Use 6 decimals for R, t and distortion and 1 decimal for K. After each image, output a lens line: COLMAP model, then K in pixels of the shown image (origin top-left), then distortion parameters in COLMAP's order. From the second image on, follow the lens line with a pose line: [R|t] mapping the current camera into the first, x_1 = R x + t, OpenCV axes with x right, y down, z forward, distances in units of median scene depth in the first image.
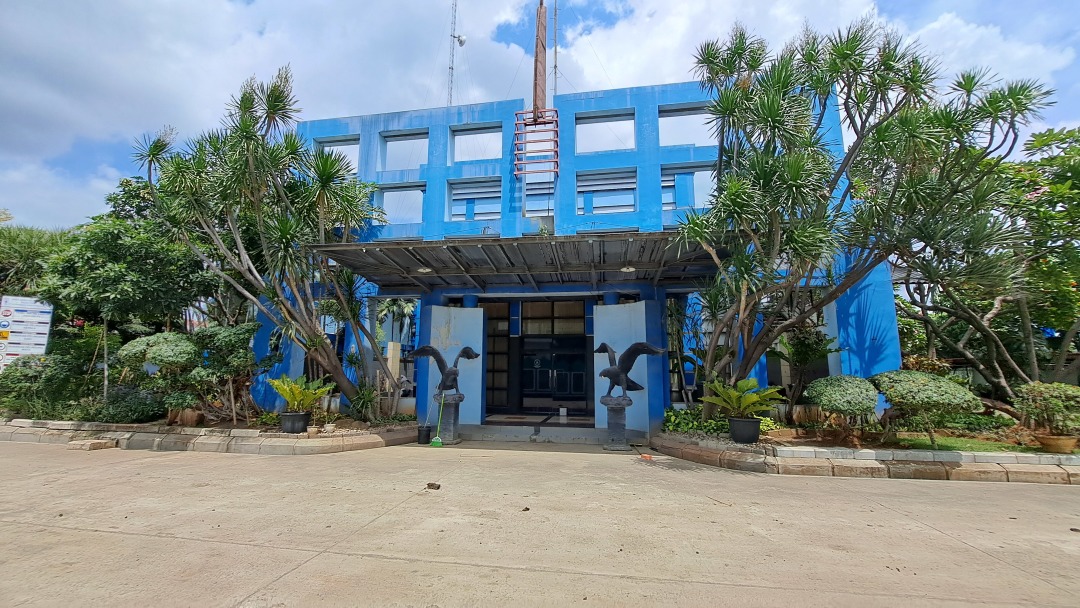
lens RADIAL K [[430.1, 0, 533.2], [0, 430.1, 301.7], [0, 0, 1]] dist [-0.002002, -0.005187]
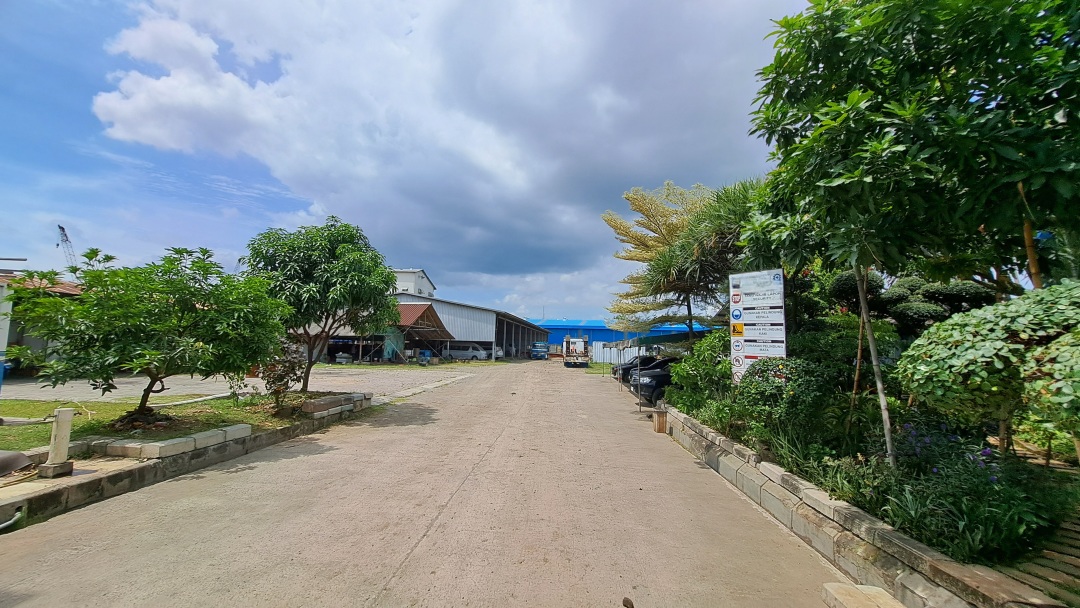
lens RADIAL K [[431.8, 0, 538.4], [0, 431.8, 306.3], [0, 0, 1]] dist [-0.020484, 0.000384]
pose [[0.106792, -0.096111, -0.989625, -0.602105], [0.128066, 0.988356, -0.082168, 0.059571], [0.985999, -0.117962, 0.117857, 0.618191]]
